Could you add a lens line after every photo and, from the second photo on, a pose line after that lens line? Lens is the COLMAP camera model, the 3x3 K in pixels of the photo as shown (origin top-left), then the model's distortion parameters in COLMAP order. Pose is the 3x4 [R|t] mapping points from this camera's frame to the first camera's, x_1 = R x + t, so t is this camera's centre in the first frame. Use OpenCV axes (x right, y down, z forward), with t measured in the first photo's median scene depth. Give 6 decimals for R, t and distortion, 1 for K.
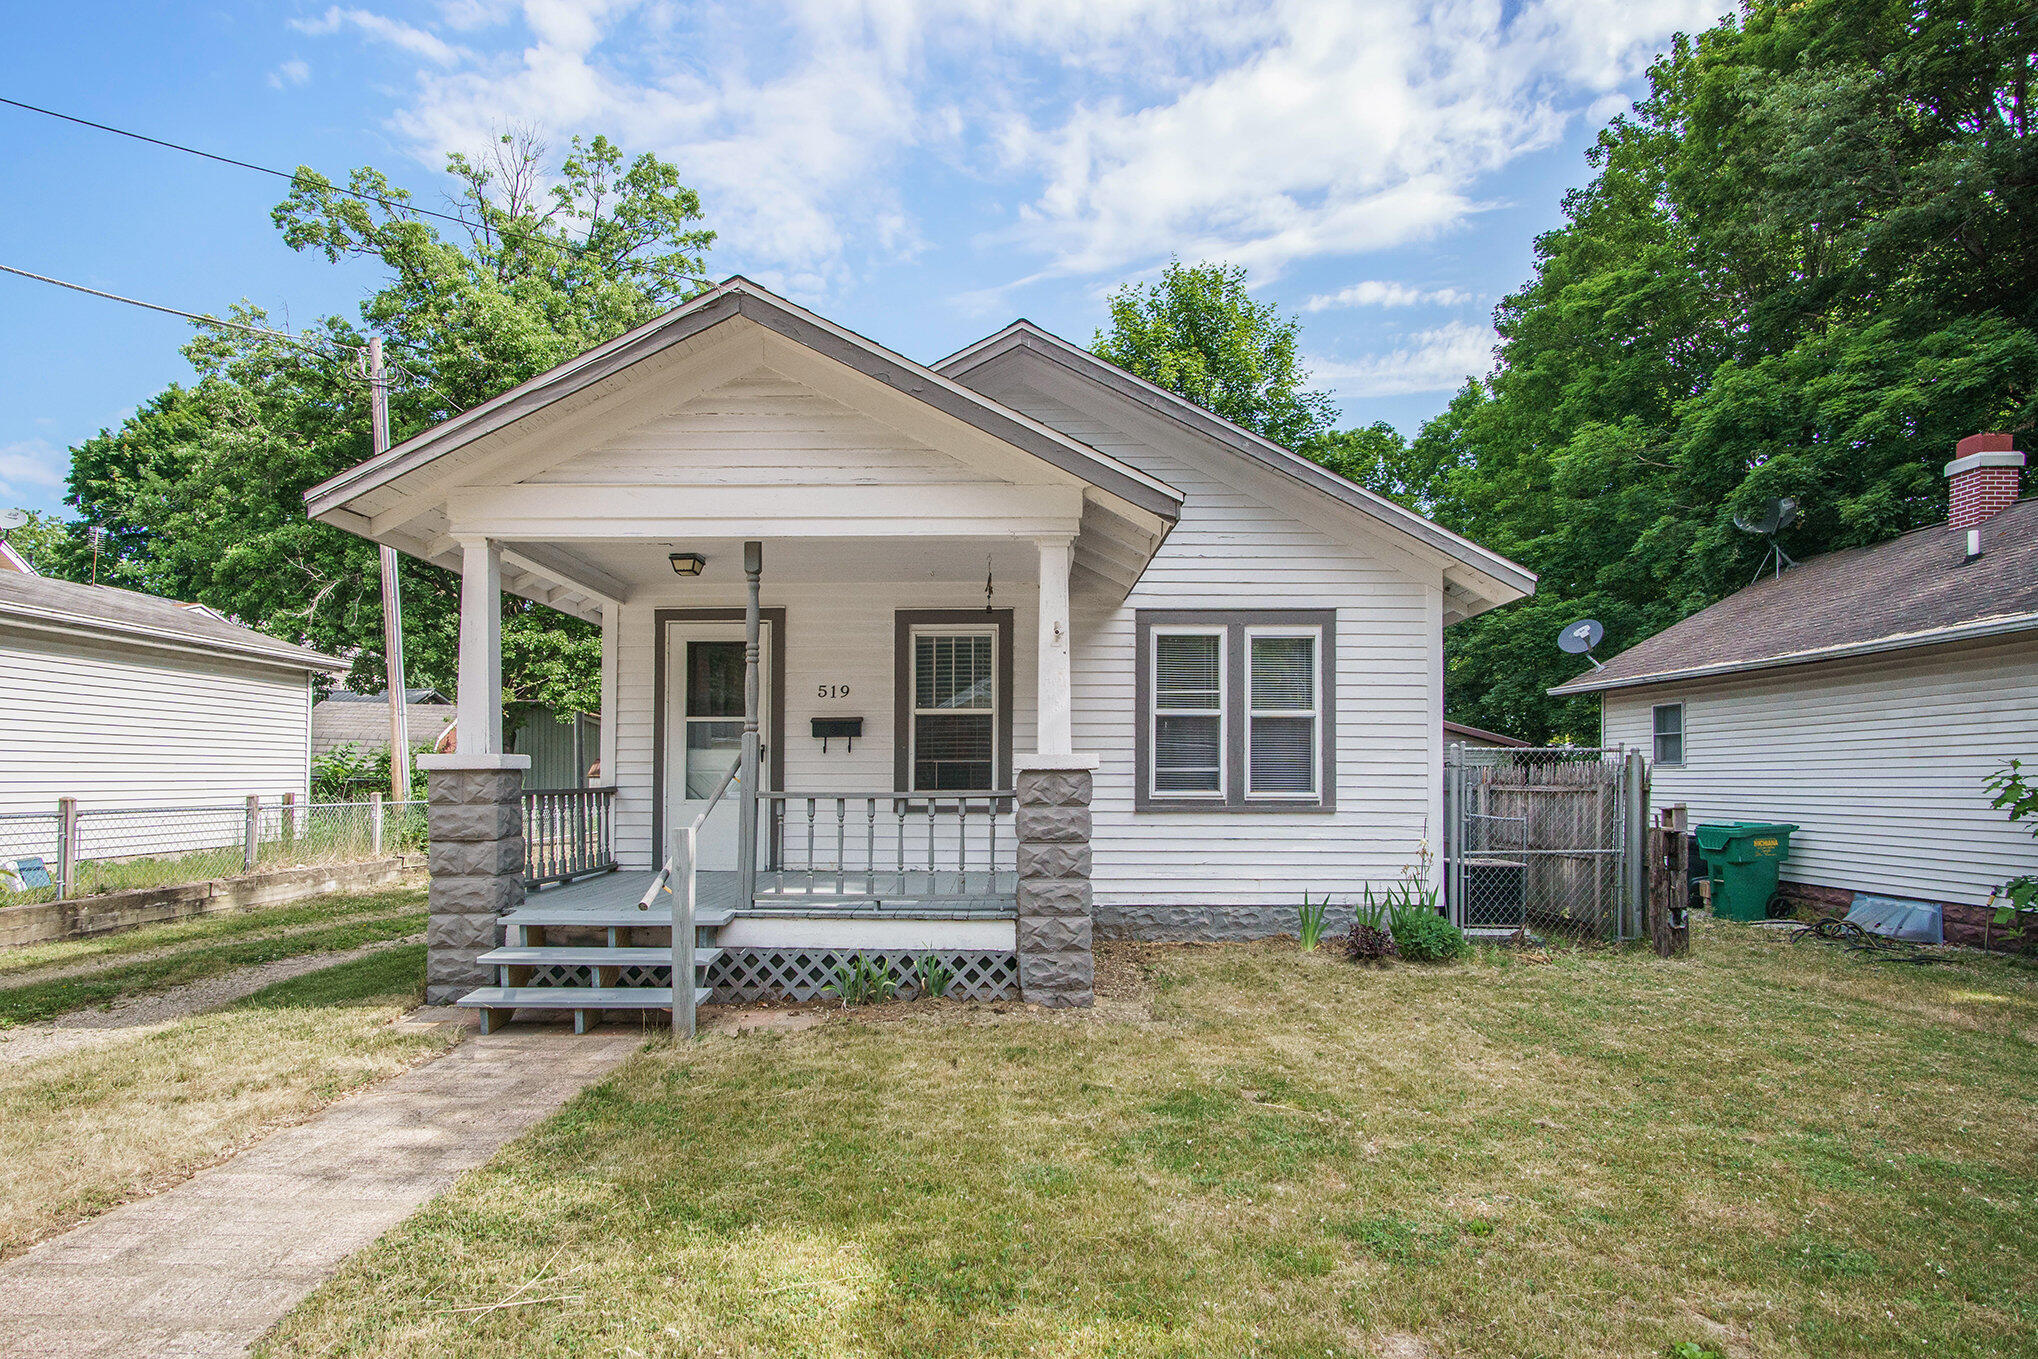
lens RADIAL K [[1111.8, 0, 1015.9], [0, 1111.8, 740.8], [0, 0, 1]] dist [-0.030354, 0.000239]
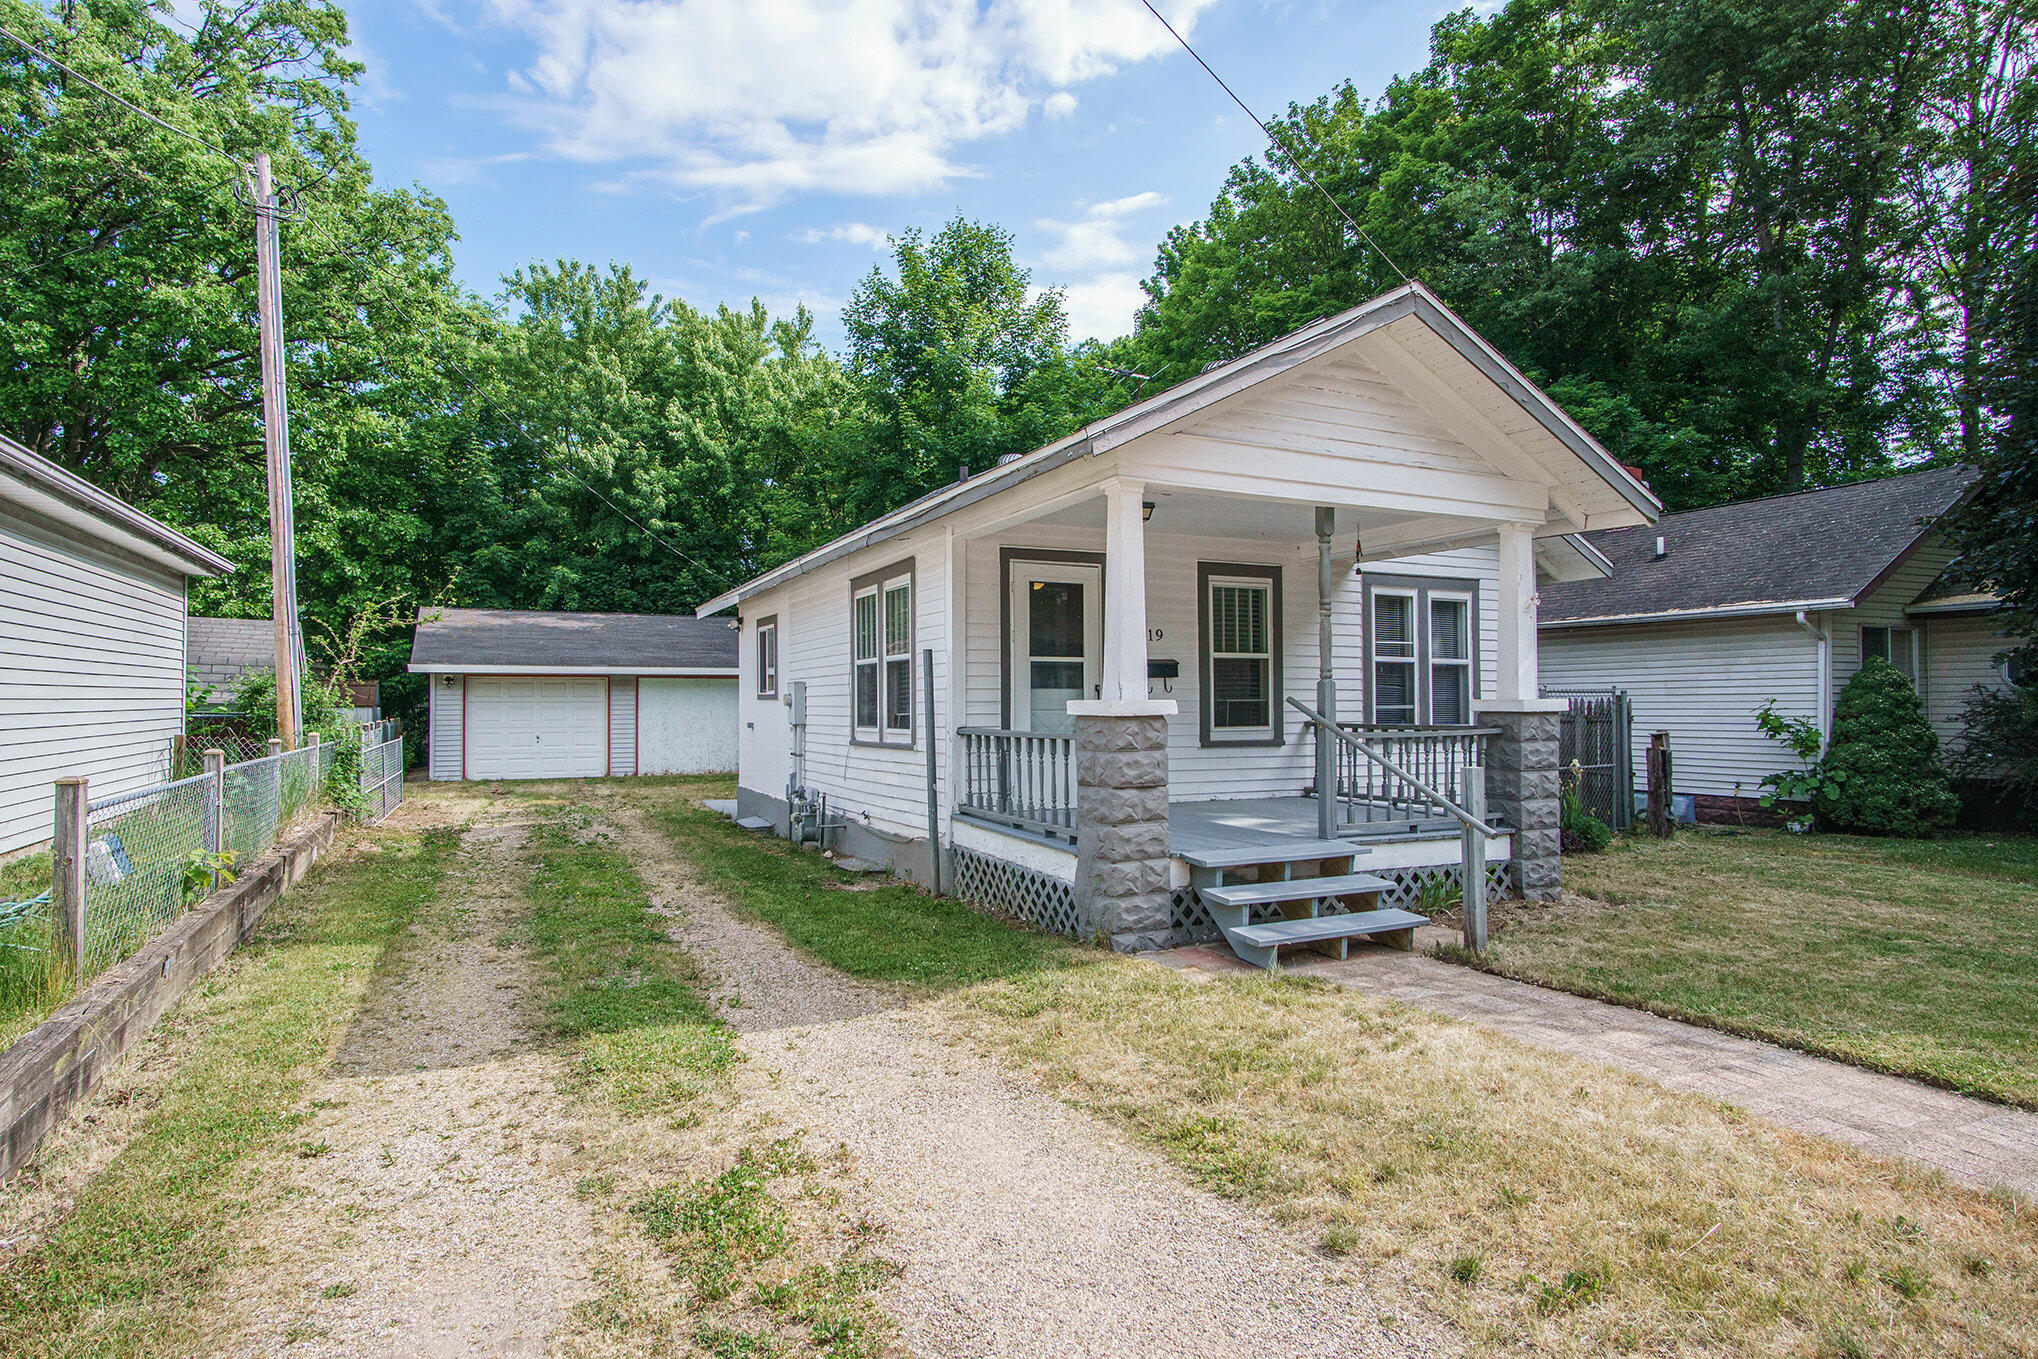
lens RADIAL K [[1101.8, 0, 1019.0], [0, 1101.8, 679.5], [0, 0, 1]] dist [-0.021635, 0.000264]
pose [[0.895354, 0.007444, 0.445293, -0.743709], [-0.013603, 0.999851, 0.010637, -0.011294], [-0.445148, -0.015582, 0.895322, 0.113063]]
